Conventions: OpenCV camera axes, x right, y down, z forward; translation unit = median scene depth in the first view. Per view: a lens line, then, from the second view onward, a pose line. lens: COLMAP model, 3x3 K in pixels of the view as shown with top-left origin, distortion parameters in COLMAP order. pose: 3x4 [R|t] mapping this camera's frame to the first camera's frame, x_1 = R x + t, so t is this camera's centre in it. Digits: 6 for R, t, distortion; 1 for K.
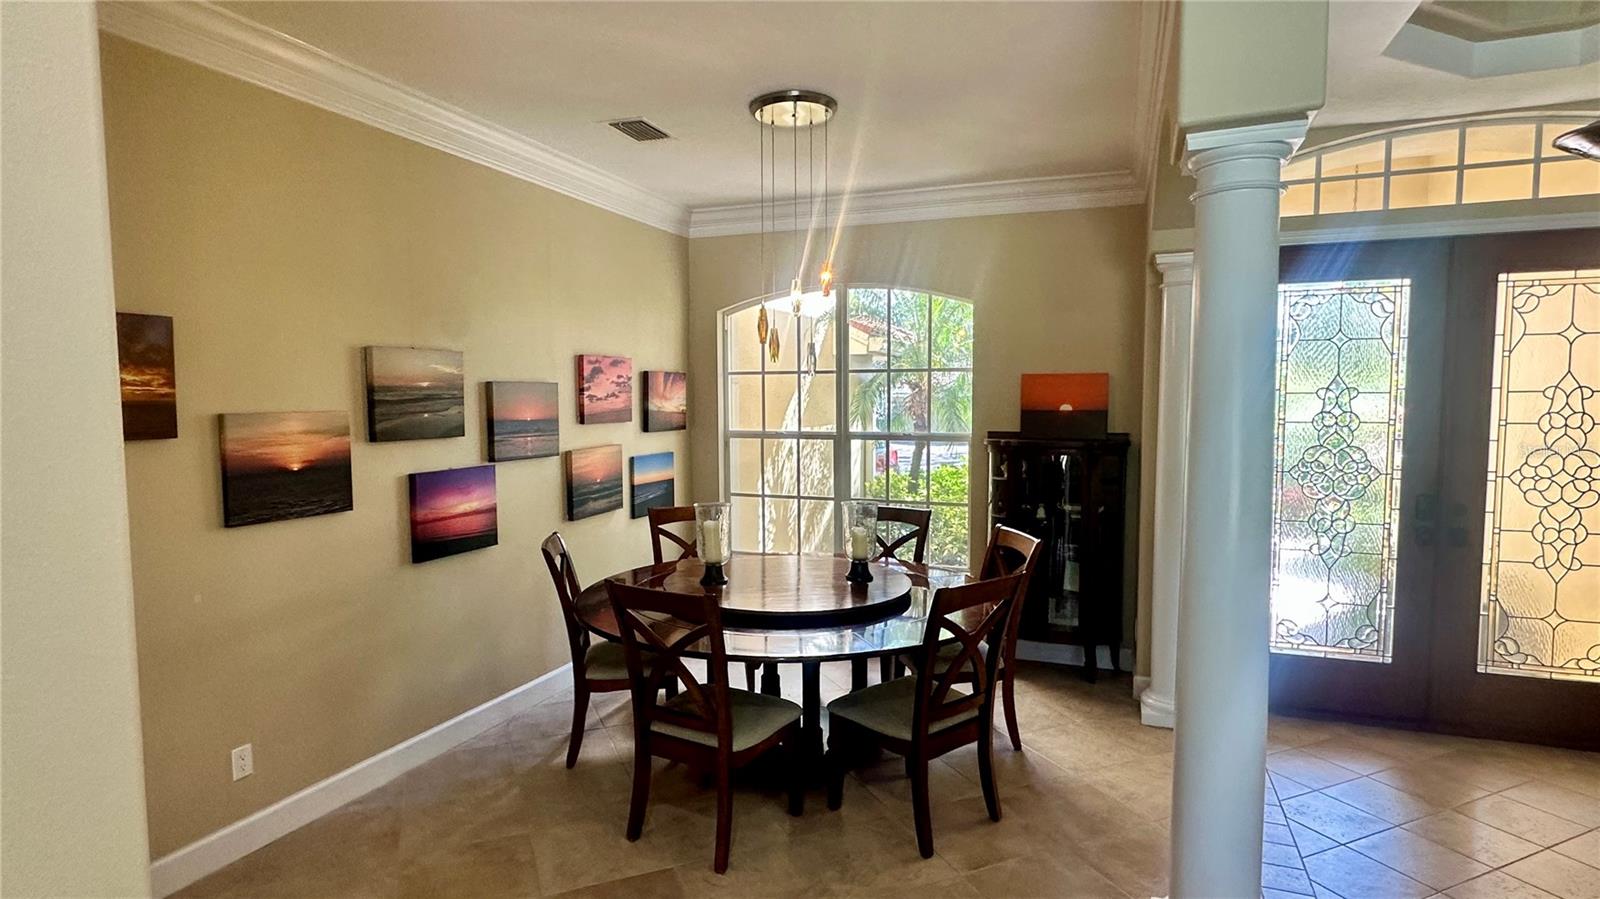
lens RADIAL K [[818.9, 0, 797.2], [0, 818.9, 458.4], [0, 0, 1]] dist [0.000766, -0.000070]
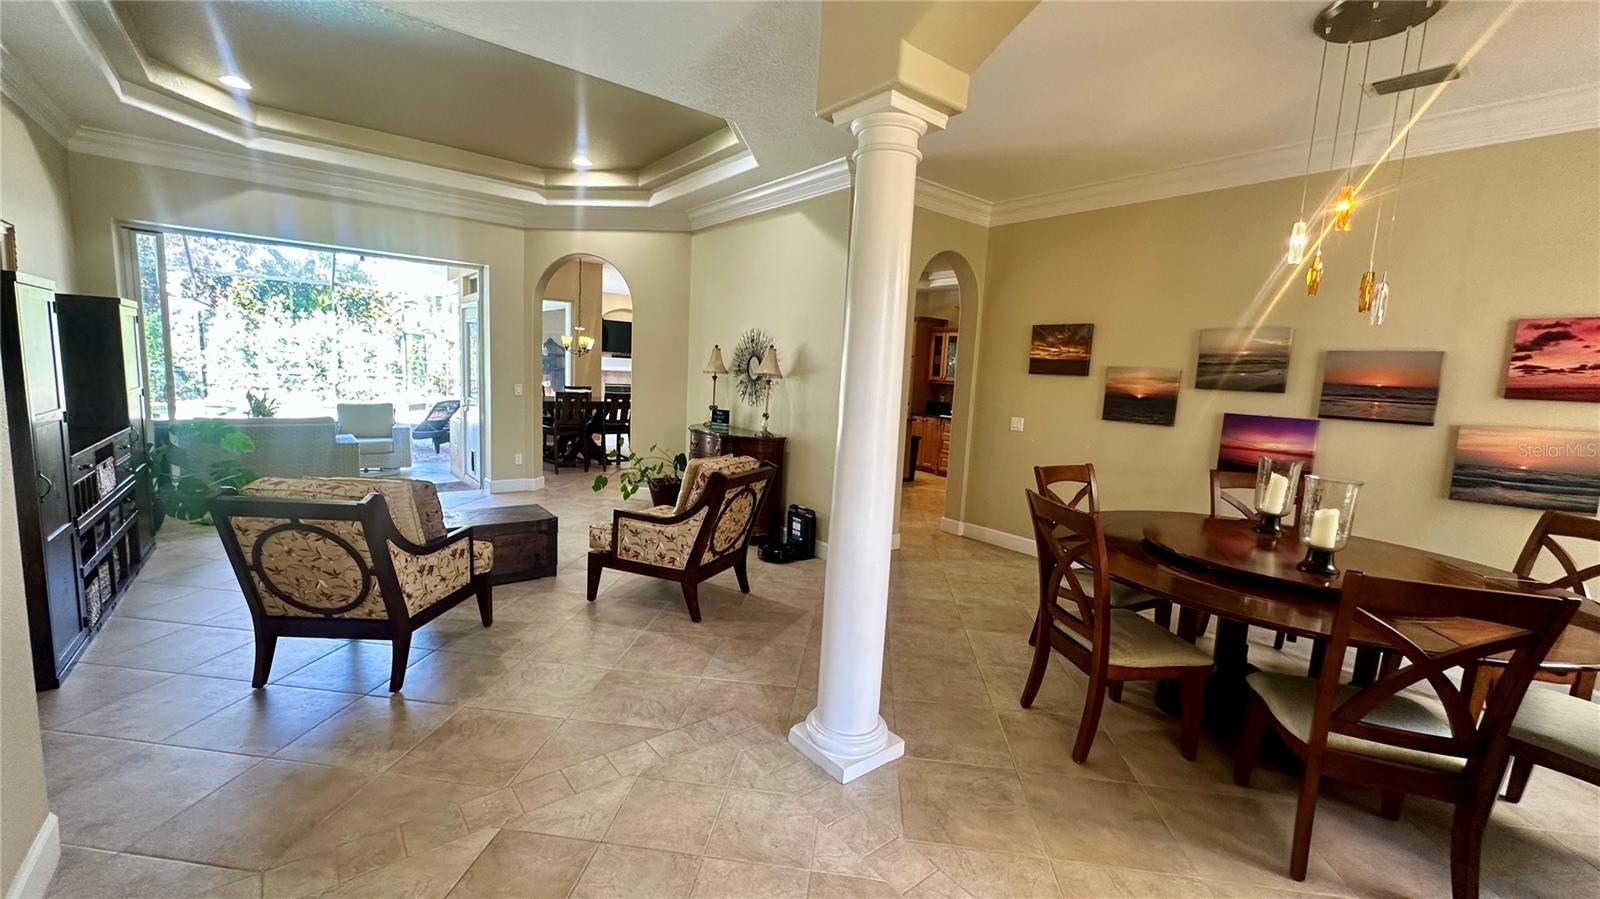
lens RADIAL K [[642.7, 0, 796.2], [0, 642.7, 447.5], [0, 0, 1]] dist [0.003022, 0.000165]
pose [[-0.497576, 0.087726, -0.862973, 0.923399], [-0.112657, 0.979911, 0.164570, -0.023970], [0.860074, 0.179106, -0.477697, 0.877854]]
